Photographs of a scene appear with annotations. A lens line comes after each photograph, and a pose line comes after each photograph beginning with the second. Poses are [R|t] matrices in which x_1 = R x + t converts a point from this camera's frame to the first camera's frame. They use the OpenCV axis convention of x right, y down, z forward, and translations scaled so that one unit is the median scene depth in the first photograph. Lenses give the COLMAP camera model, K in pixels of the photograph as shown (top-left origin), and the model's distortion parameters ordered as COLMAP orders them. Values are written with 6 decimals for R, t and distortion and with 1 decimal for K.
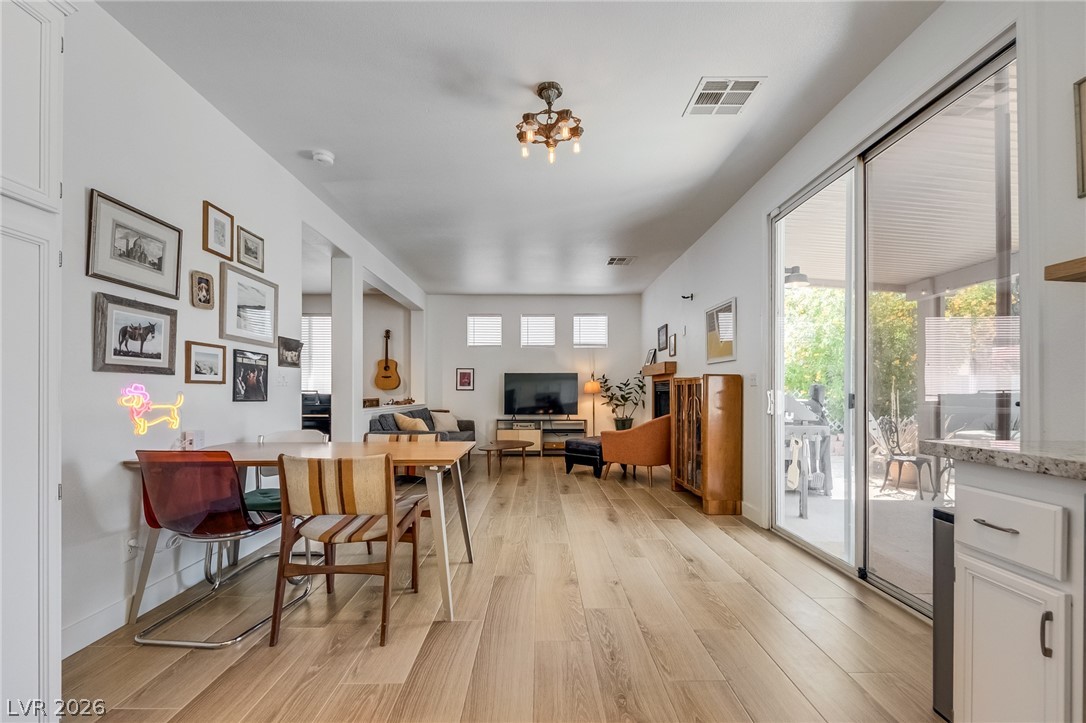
lens RADIAL K [[441.4, 0, 543.5], [0, 441.4, 391.0], [0, 0, 1]] dist [0.000041, -0.000027]
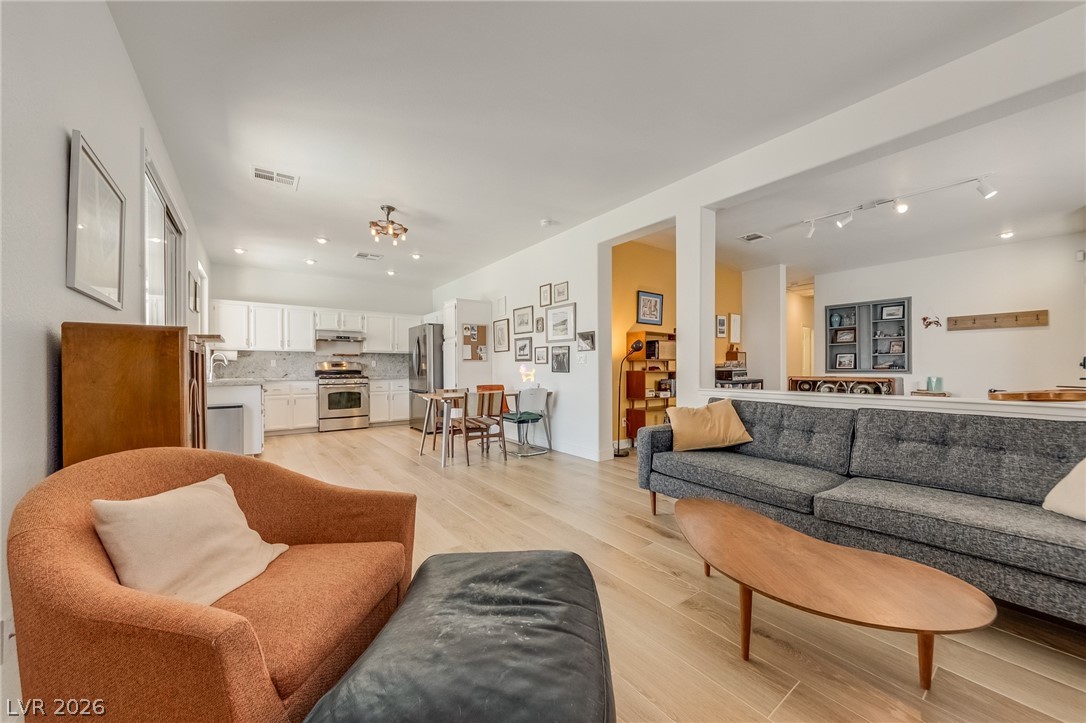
lens RADIAL K [[392.9, 0, 540.1], [0, 392.9, 371.5], [0, 0, 1]] dist [-0.000430, -0.000065]
pose [[-0.811456, 0.009118, -0.584342, 0.160132], [0.005624, 0.999954, 0.007794, 0.002464], [0.584386, 0.003038, -0.811470, 0.931275]]
